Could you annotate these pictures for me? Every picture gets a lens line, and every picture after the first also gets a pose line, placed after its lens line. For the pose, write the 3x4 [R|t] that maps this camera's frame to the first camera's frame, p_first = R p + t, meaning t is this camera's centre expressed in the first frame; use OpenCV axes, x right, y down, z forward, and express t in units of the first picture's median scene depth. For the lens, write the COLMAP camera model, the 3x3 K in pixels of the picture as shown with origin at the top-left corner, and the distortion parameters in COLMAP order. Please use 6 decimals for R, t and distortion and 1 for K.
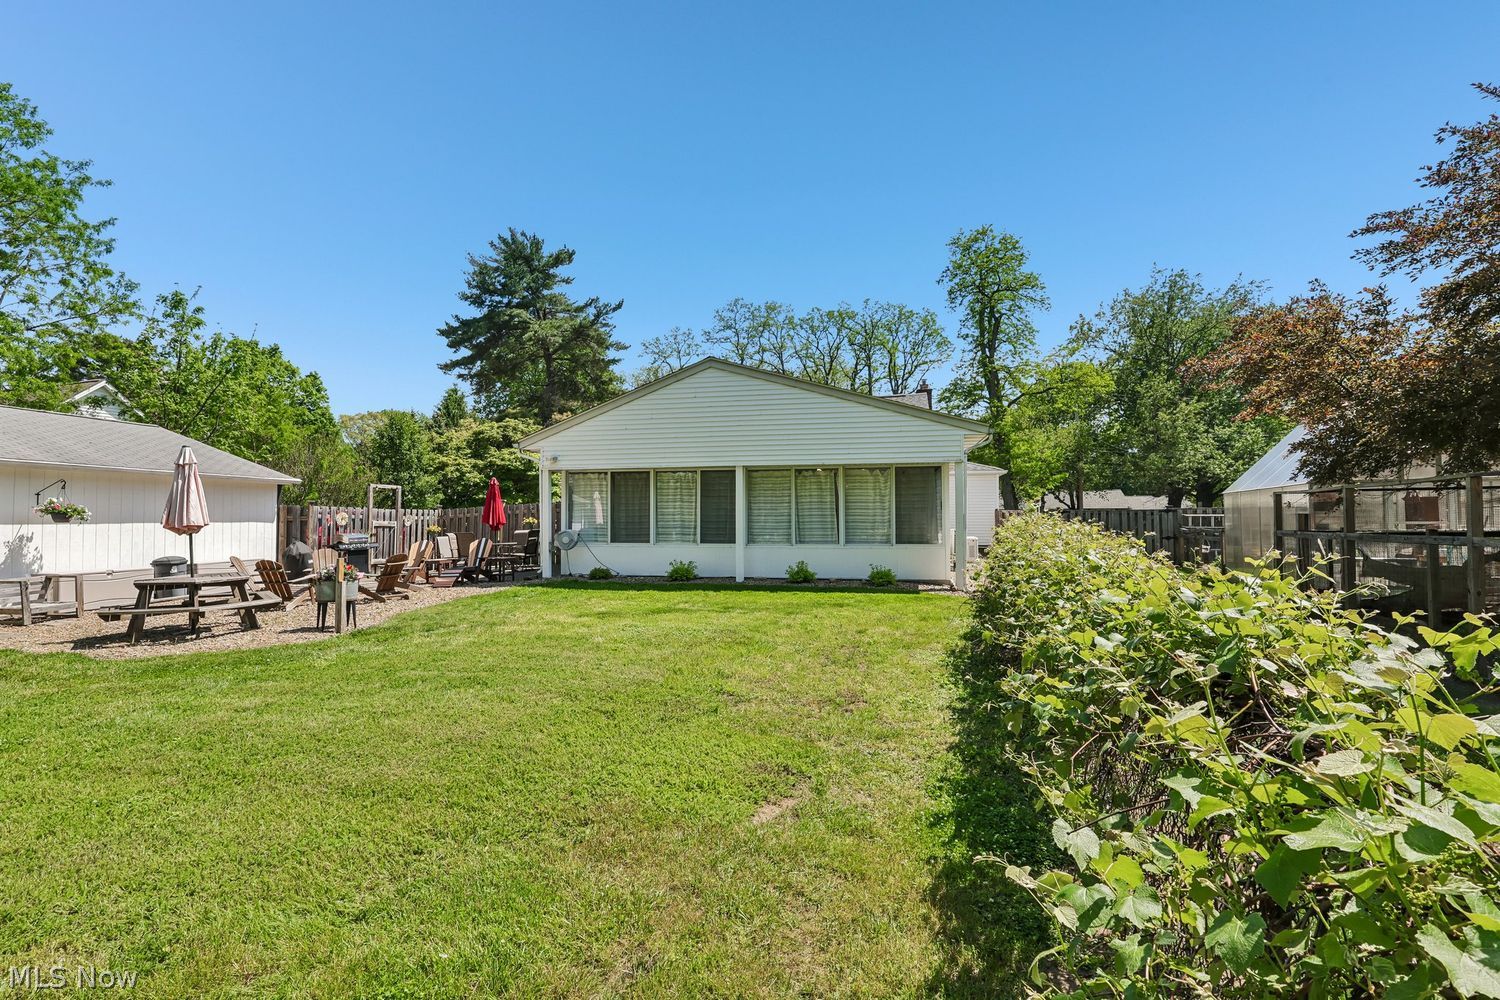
lens RADIAL K [[723.0, 0, 745.8], [0, 723.0, 511.9], [0, 0, 1]] dist [-0.001306, -0.000488]
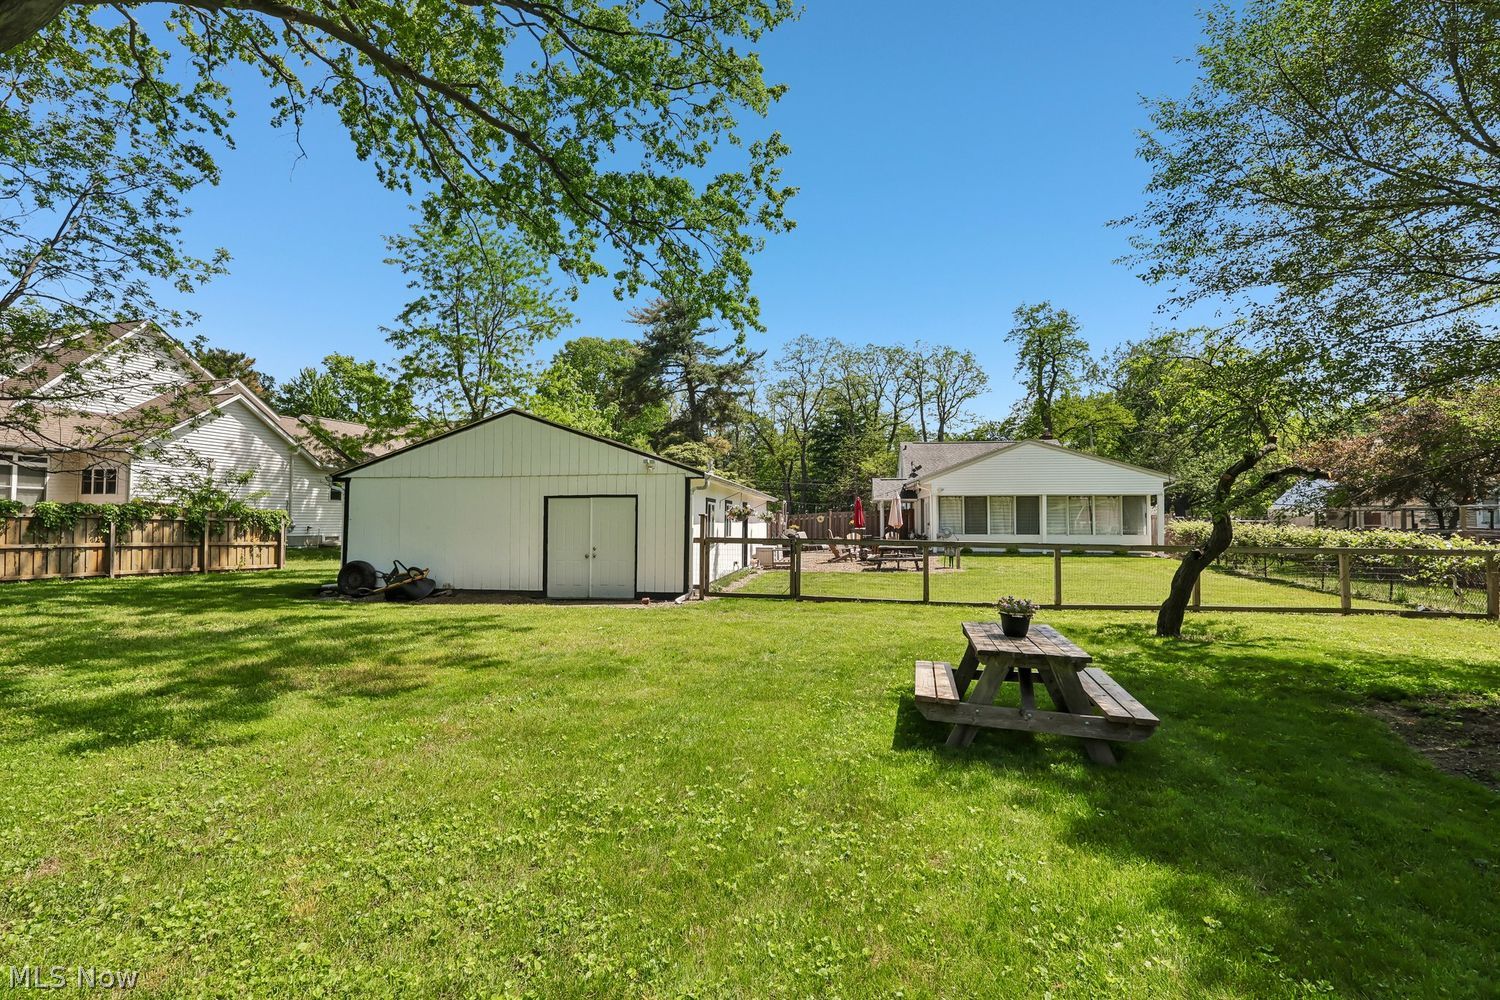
lens RADIAL K [[723.0, 0, 745.8], [0, 723.0, 511.9], [0, 0, 1]] dist [-0.001306, -0.000488]
pose [[0.996846, 0.001607, 0.079338, -0.467414], [-0.001592, 0.999999, -0.000252, -0.007882], [-0.079339, 0.000125, 0.996848, -0.412894]]
